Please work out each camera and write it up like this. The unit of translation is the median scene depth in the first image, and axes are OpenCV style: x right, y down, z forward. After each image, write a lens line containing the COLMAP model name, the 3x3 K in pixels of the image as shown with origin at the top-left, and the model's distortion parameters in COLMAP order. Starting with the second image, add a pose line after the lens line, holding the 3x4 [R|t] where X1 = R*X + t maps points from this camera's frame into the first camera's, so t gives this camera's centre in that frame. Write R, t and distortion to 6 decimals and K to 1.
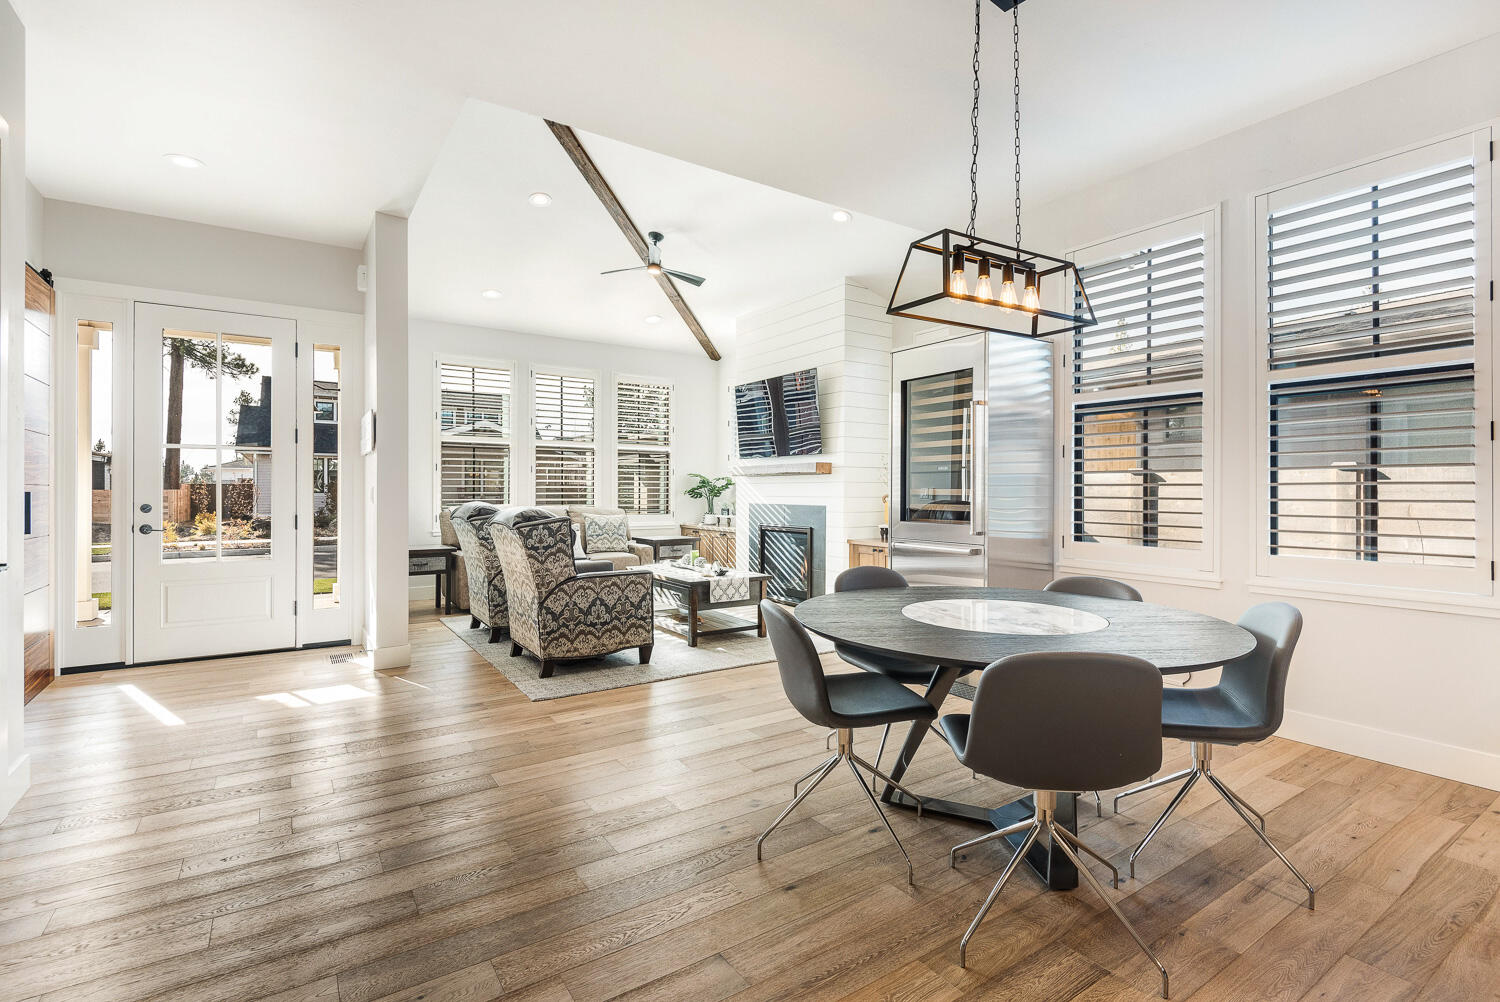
lens RADIAL K [[696.5, 0, 760.2], [0, 696.5, 471.1], [0, 0, 1]] dist [0.033389, -0.017451]
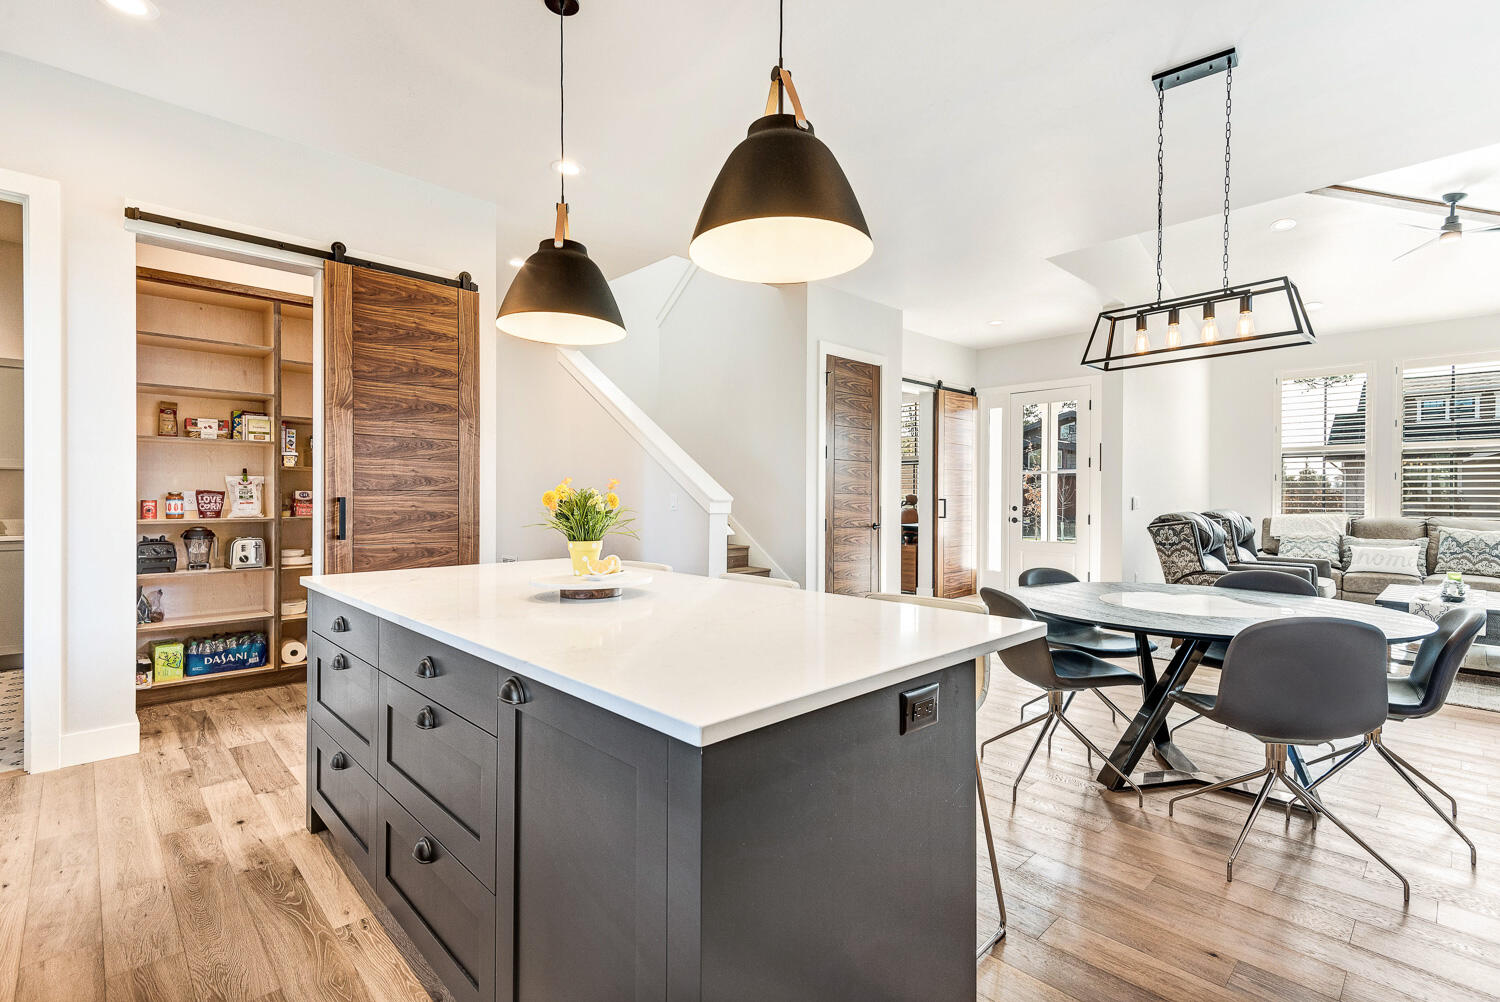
lens RADIAL K [[696.5, 0, 744.0], [0, 696.5, 496.5], [0, 0, 1]] dist [0.033389, -0.017451]
pose [[0.170412, -0.001481, -0.985372, 0.653847], [0.024200, 0.999704, 0.002683, 0.001324], [0.985076, -0.024304, 0.170397, 0.024961]]
